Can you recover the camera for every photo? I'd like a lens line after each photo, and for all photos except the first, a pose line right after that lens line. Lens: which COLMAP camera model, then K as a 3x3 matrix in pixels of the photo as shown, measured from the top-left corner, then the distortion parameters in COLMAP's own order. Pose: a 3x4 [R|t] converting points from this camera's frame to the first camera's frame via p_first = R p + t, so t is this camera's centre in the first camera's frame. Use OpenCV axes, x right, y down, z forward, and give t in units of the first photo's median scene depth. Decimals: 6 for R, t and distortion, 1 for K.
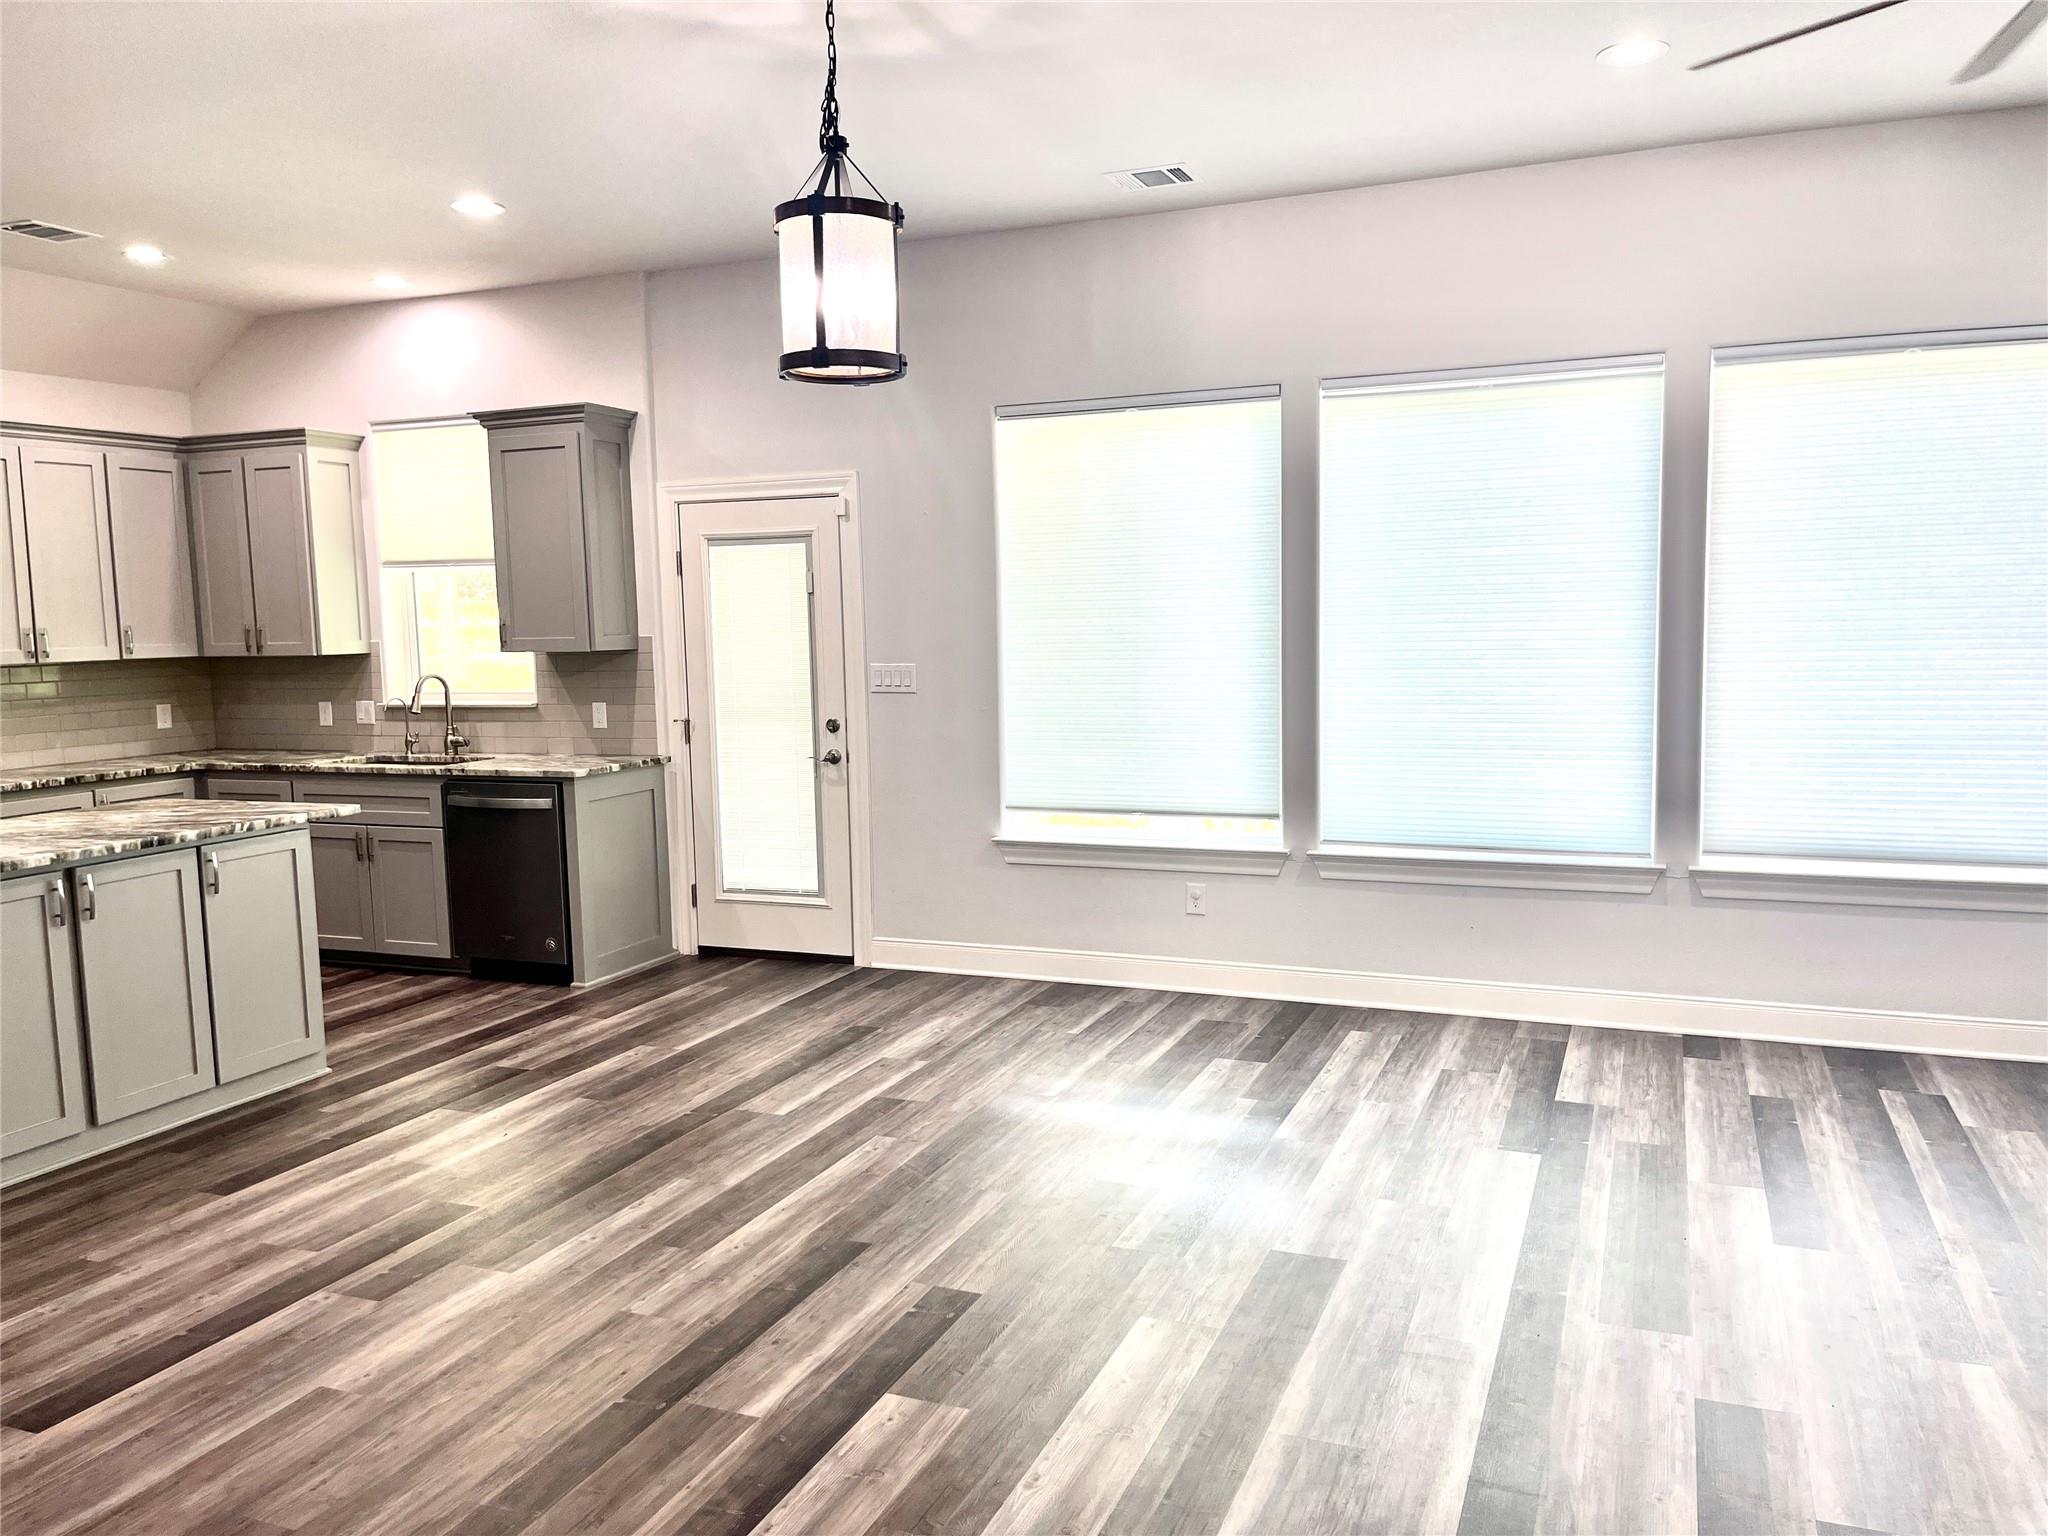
lens RADIAL K [[1545.7, 0, 1026.8], [0, 1545.7, 776.3], [0, 0, 1]] dist [0.014050, 0.000920]
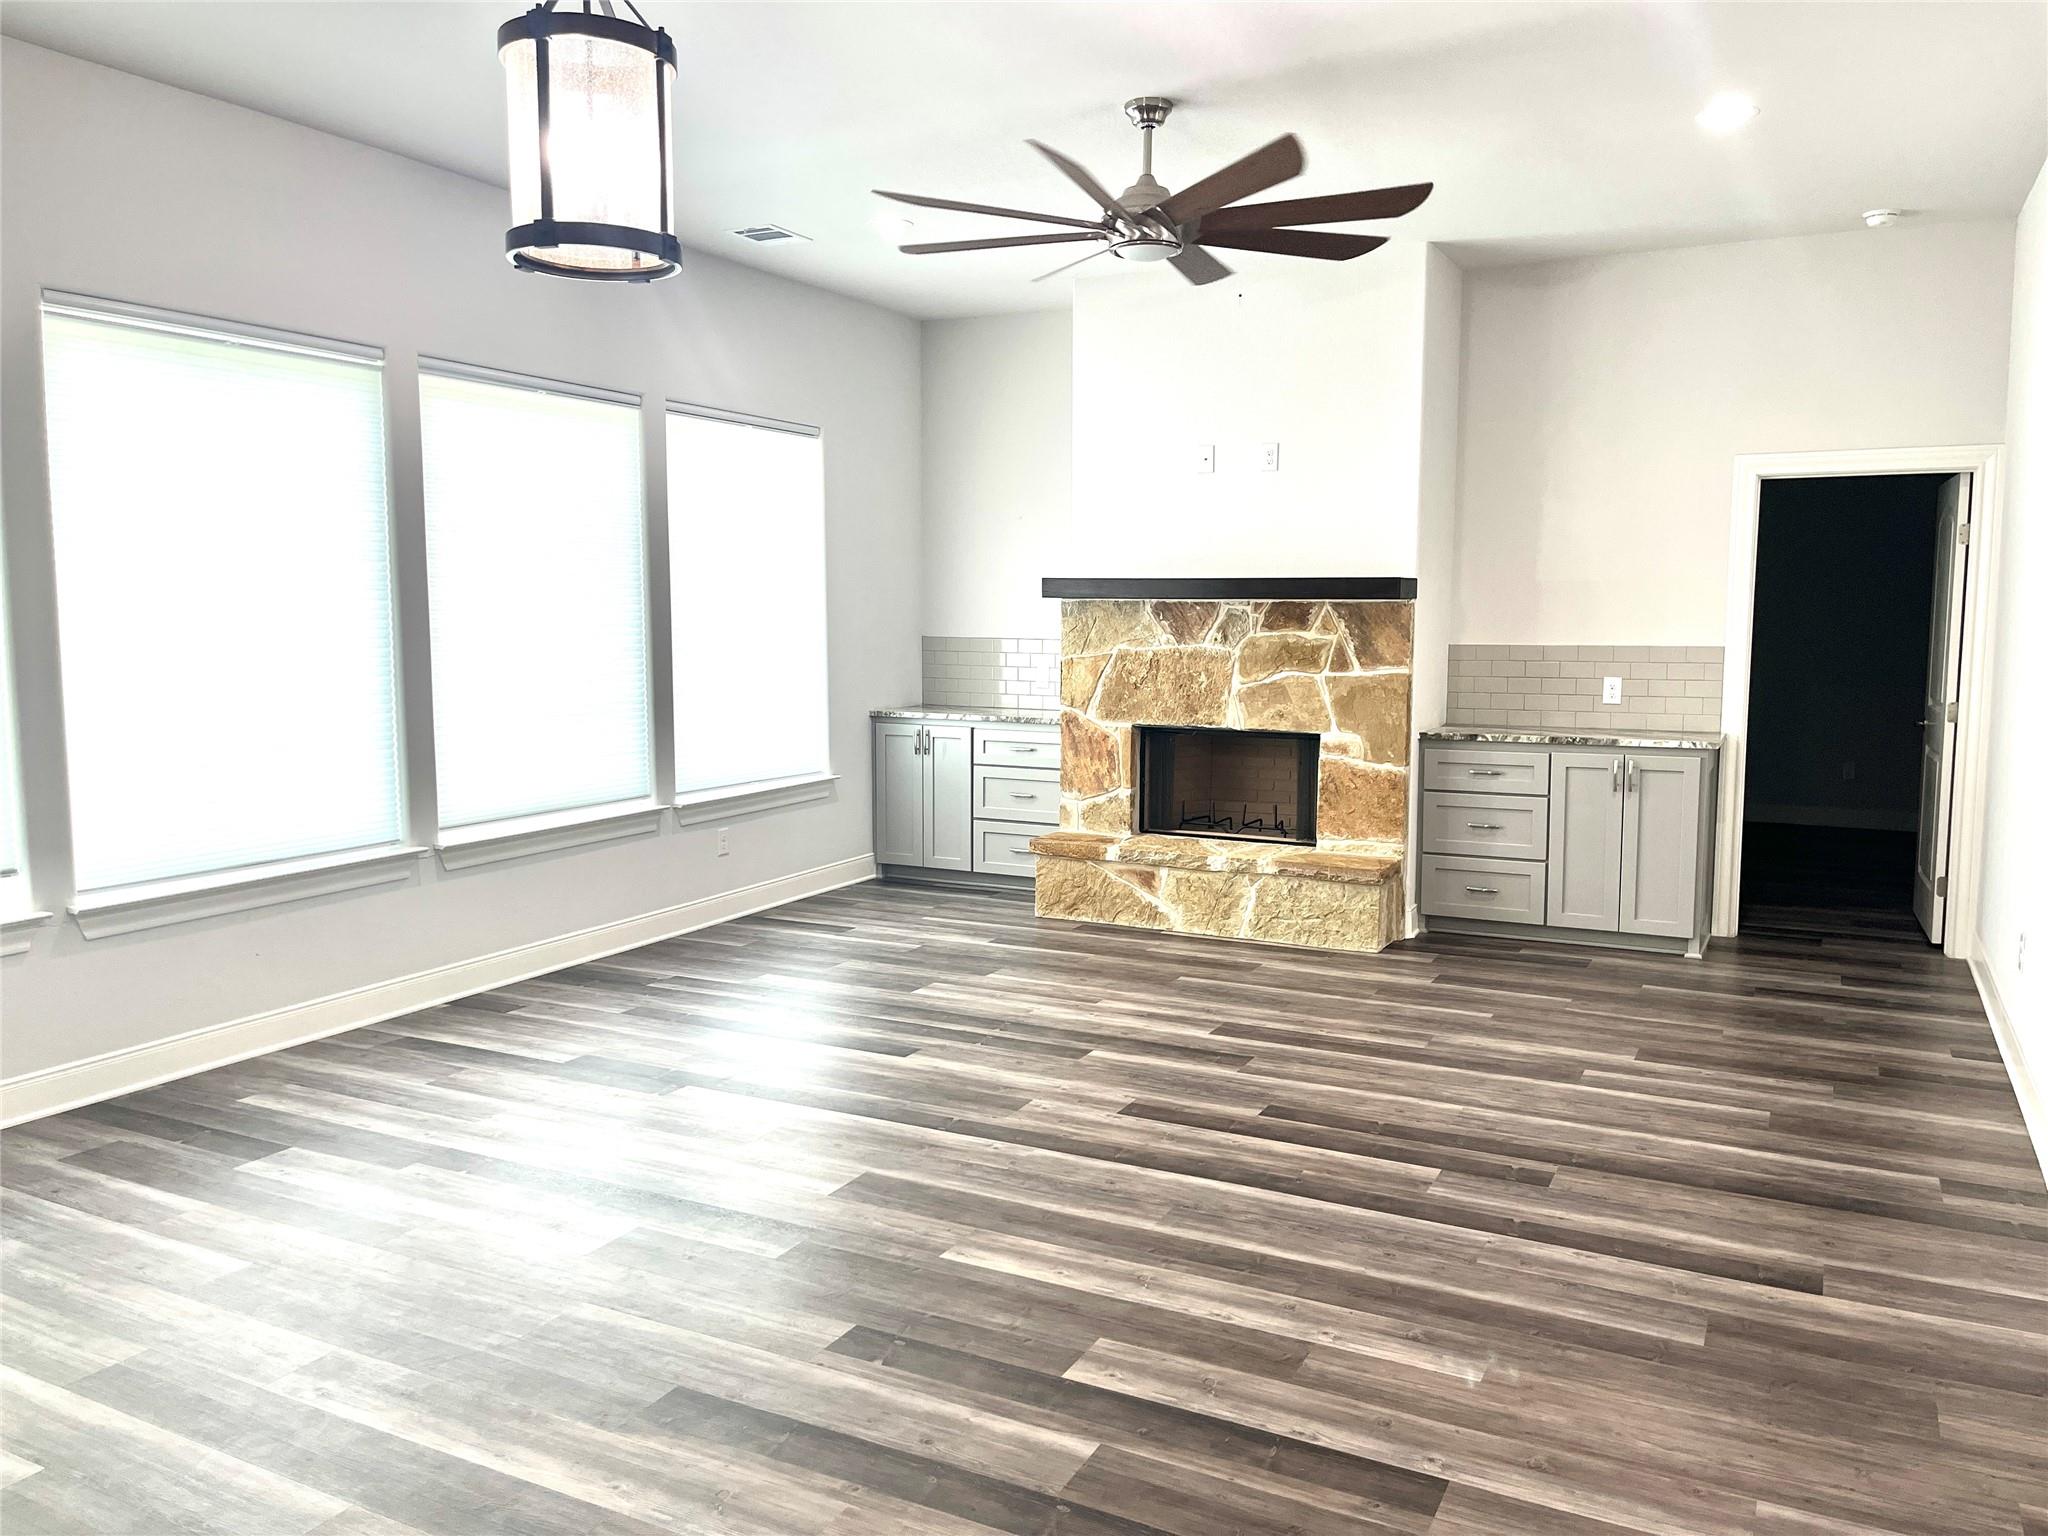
lens RADIAL K [[1545.7, 0, 1028.2], [0, 1545.7, 763.8], [0, 0, 1]] dist [0.014050, 0.000920]
pose [[0.082266, -0.086399, 0.992858, -0.585251], [0.097785, 0.992128, 0.078233, -0.039780], [-0.991802, 0.090651, 0.090067, 0.502276]]
